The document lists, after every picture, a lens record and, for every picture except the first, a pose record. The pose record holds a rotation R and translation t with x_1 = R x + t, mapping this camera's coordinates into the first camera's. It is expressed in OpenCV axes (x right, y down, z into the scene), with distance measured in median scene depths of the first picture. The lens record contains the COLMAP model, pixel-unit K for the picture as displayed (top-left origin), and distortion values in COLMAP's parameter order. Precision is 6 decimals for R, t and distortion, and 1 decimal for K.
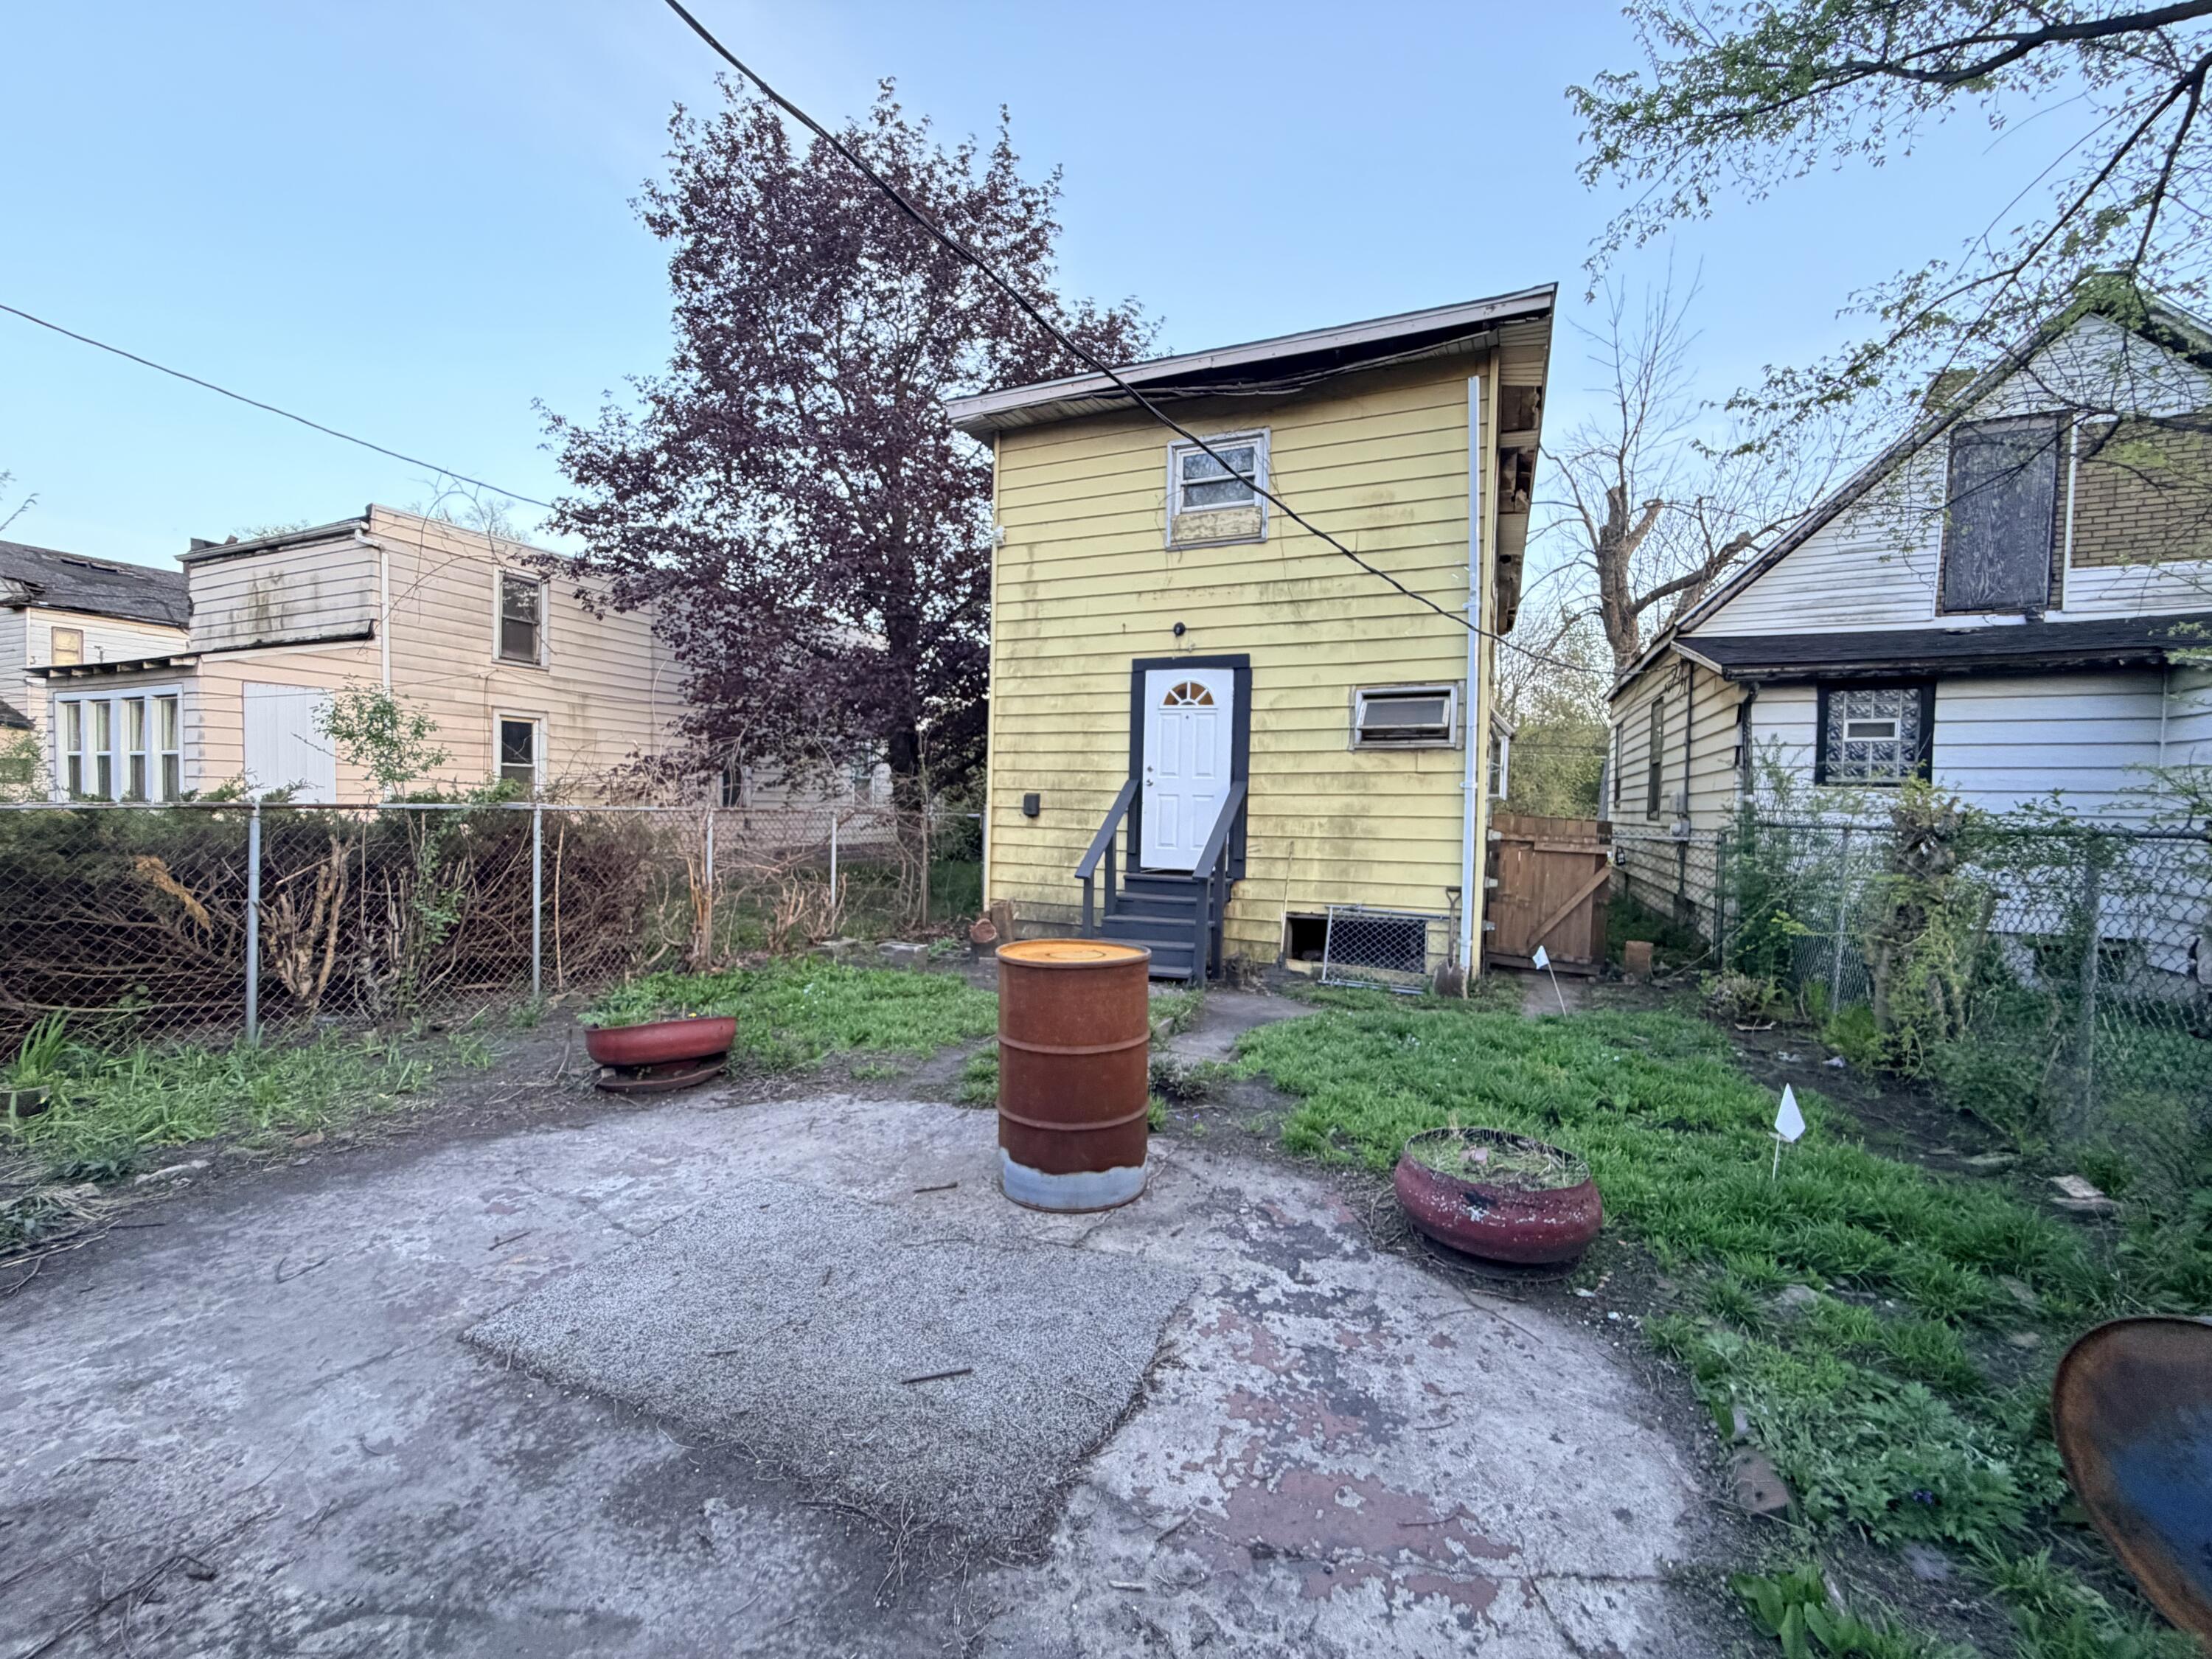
lens RADIAL K [[881.0, 0, 1108.8], [0, 881.0, 828.8], [0, 0, 1]] dist [0.000972, 0.000006]
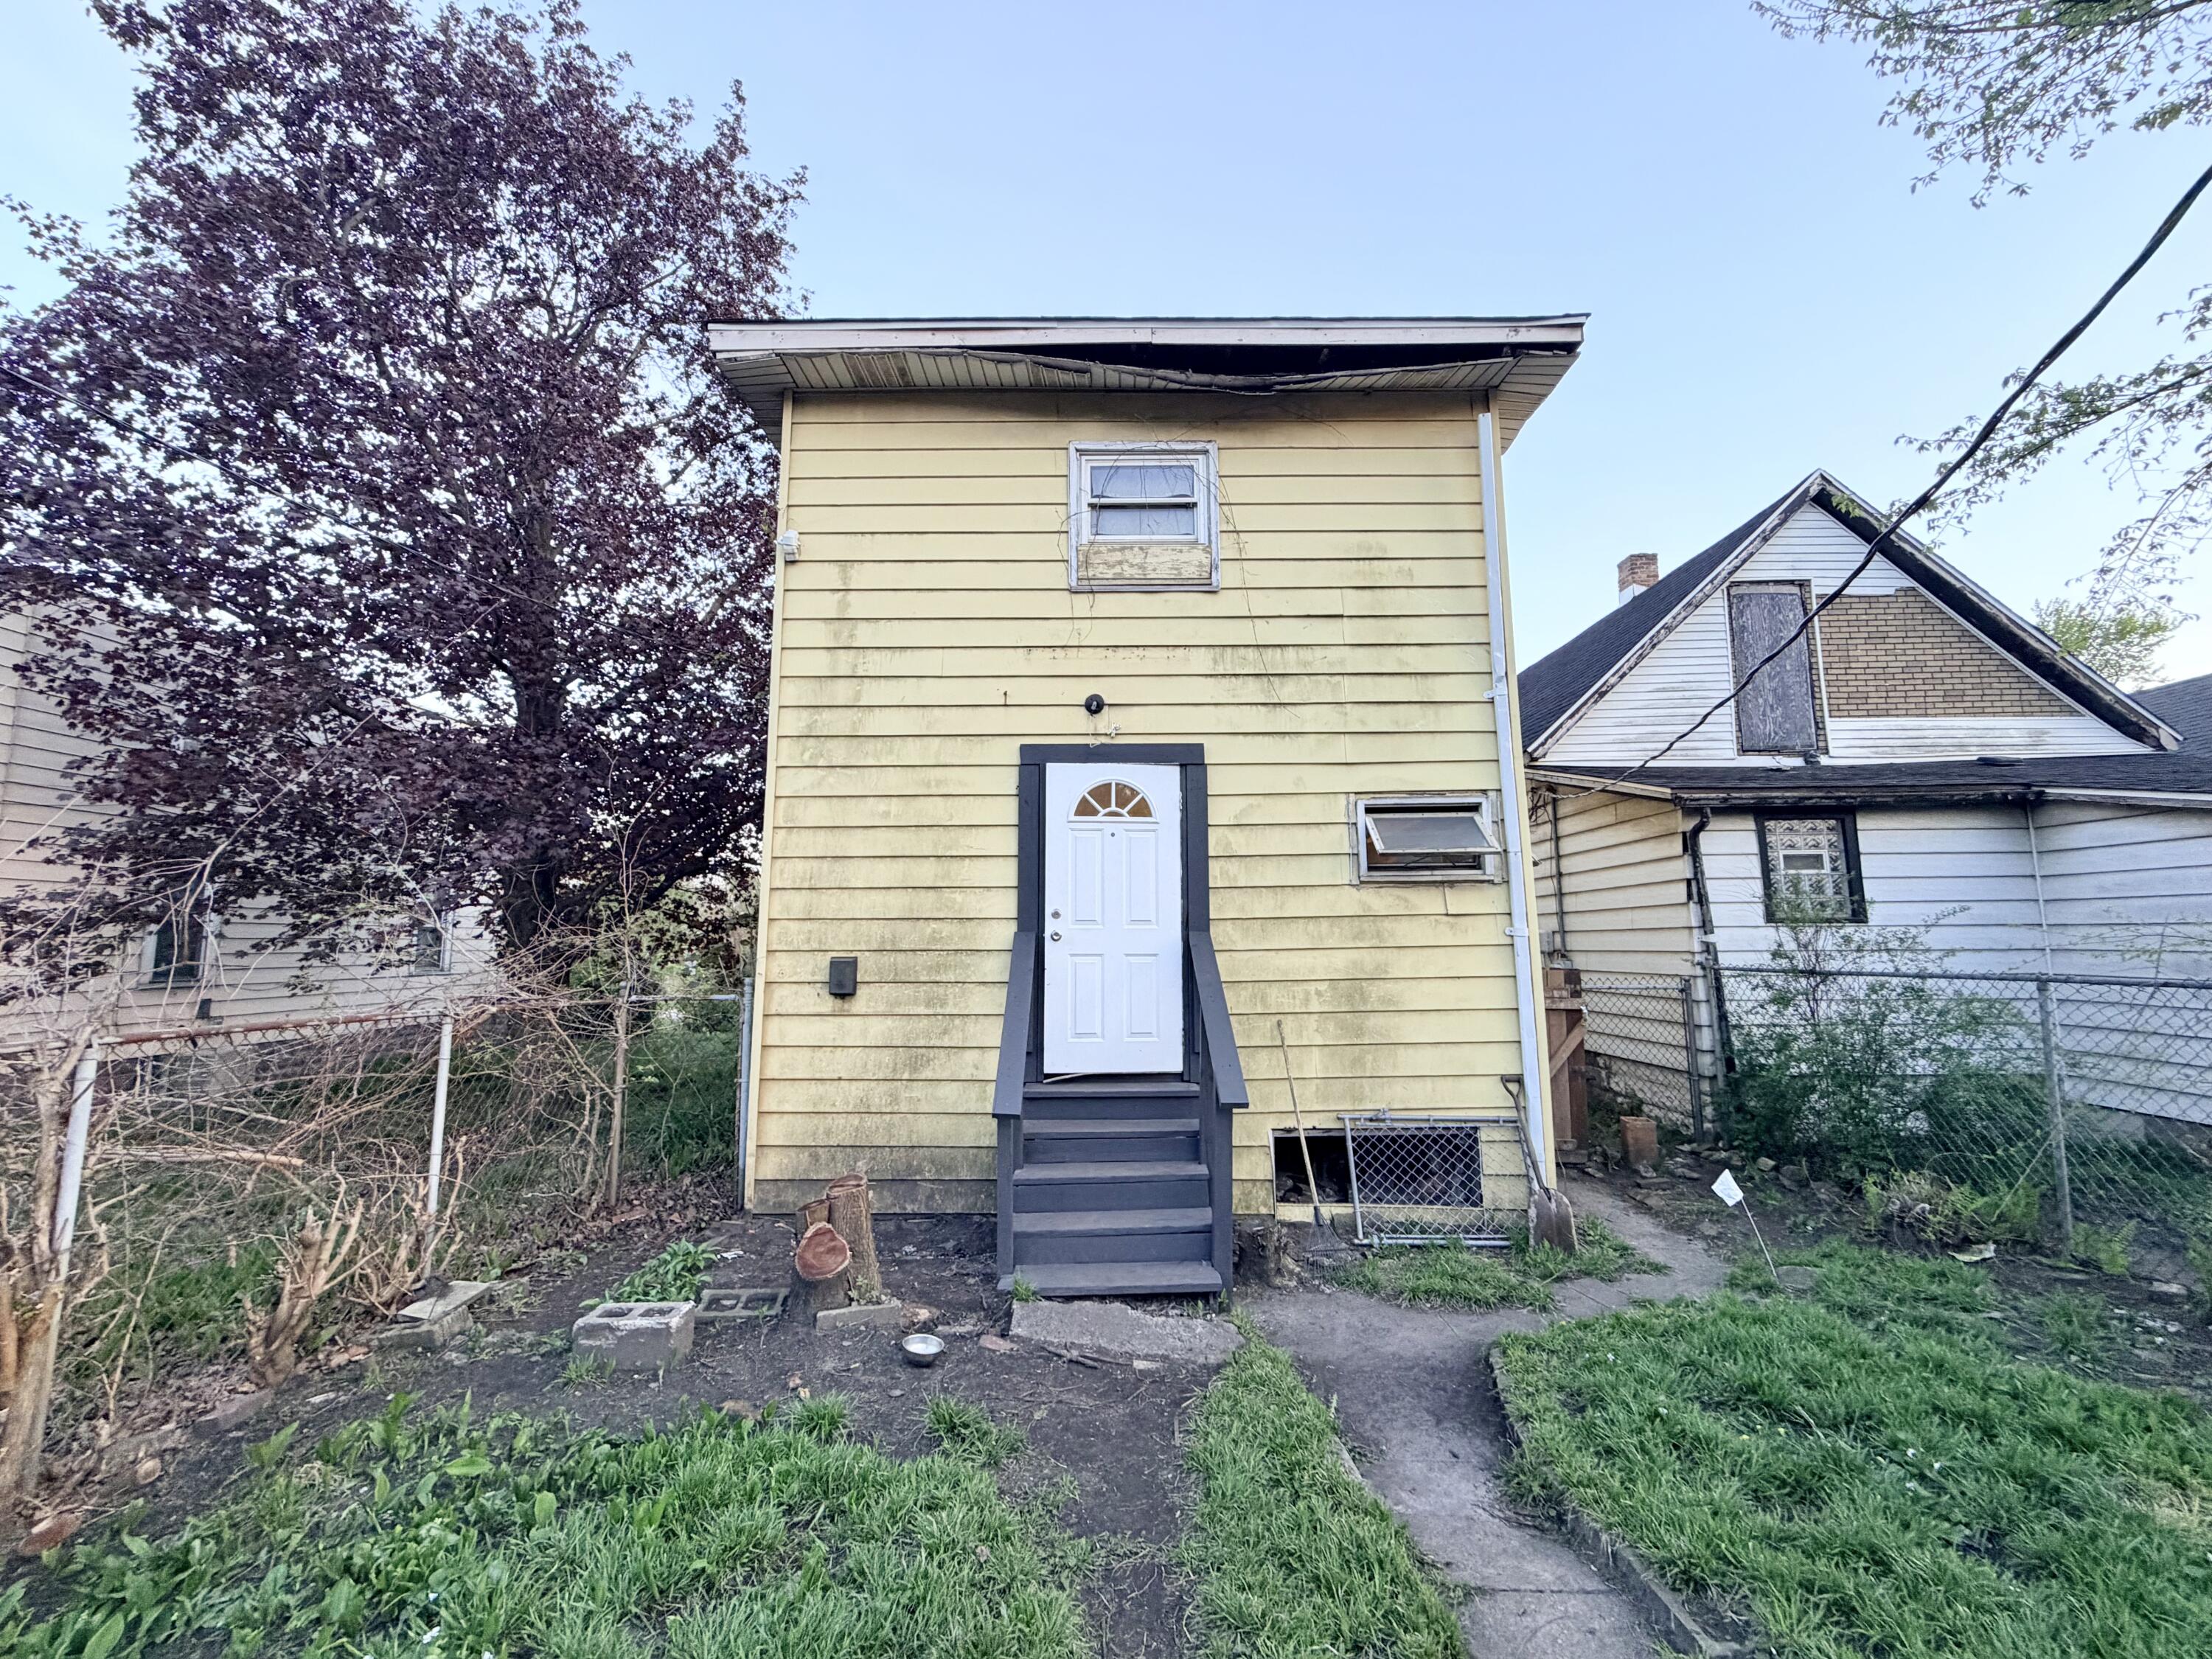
lens RADIAL K [[881.0, 0, 1106.4], [0, 881.0, 831.0], [0, 0, 1]] dist [0.000972, 0.000006]
pose [[0.919470, 0.022426, 0.392521, -0.175922], [0.037380, 0.988863, -0.144059, -0.035326], [-0.391380, 0.147130, 0.908391, 0.411679]]
